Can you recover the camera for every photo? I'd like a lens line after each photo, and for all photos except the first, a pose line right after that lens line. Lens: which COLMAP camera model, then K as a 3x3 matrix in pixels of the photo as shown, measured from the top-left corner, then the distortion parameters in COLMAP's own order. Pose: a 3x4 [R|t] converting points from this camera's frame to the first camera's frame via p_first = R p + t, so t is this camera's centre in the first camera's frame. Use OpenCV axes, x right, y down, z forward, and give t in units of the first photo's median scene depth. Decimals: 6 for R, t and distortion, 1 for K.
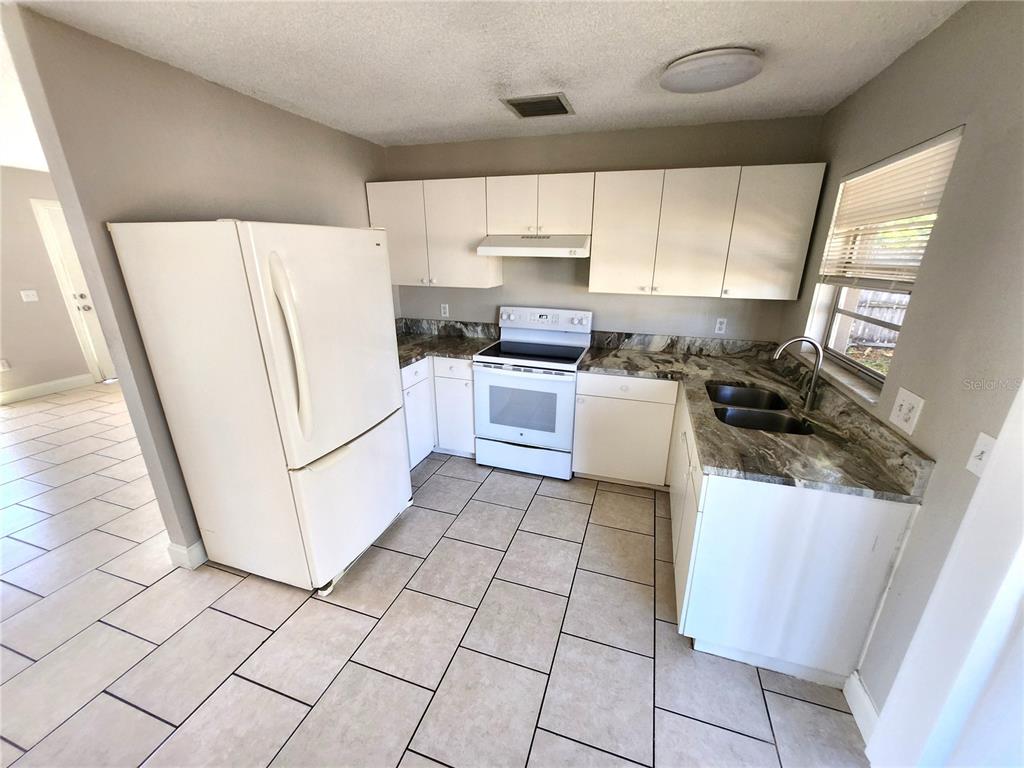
lens RADIAL K [[402.7, 0, 520.2], [0, 402.7, 389.1], [0, 0, 1]] dist [-0.001872, -0.000362]
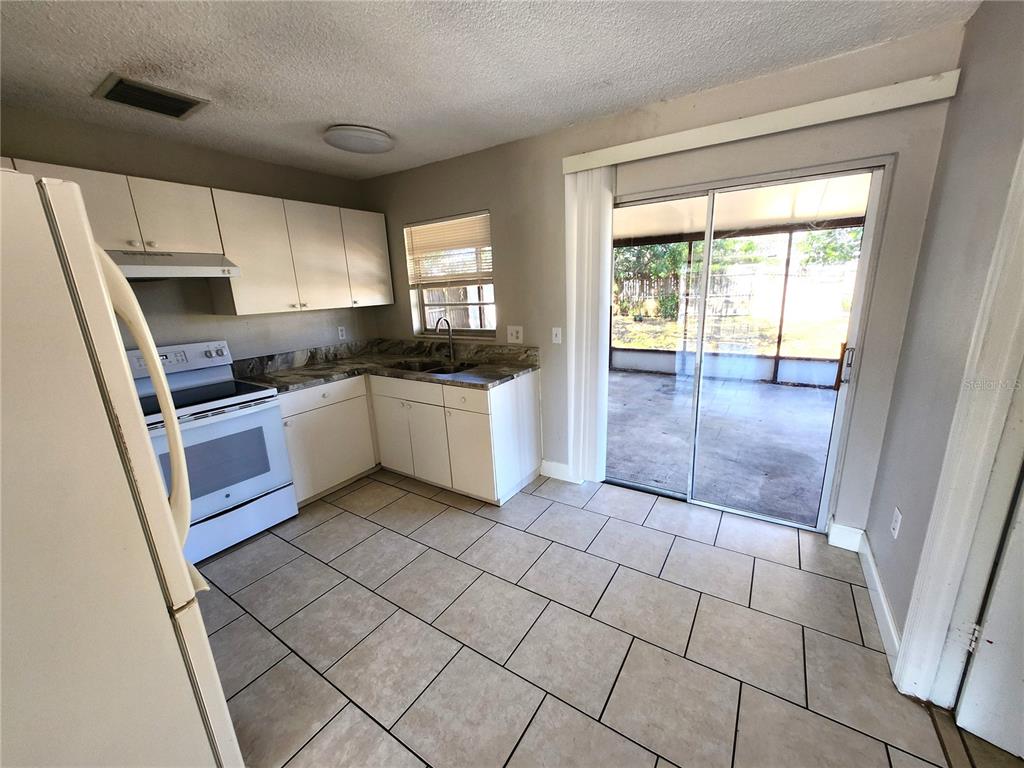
lens RADIAL K [[402.7, 0, 520.2], [0, 402.7, 389.1], [0, 0, 1]] dist [-0.001872, -0.000362]
pose [[0.256229, -0.261180, 0.930662, -0.615224], [0.350950, 0.922241, 0.162193, -0.009706], [-0.900656, 0.285057, 0.327965, 0.184674]]
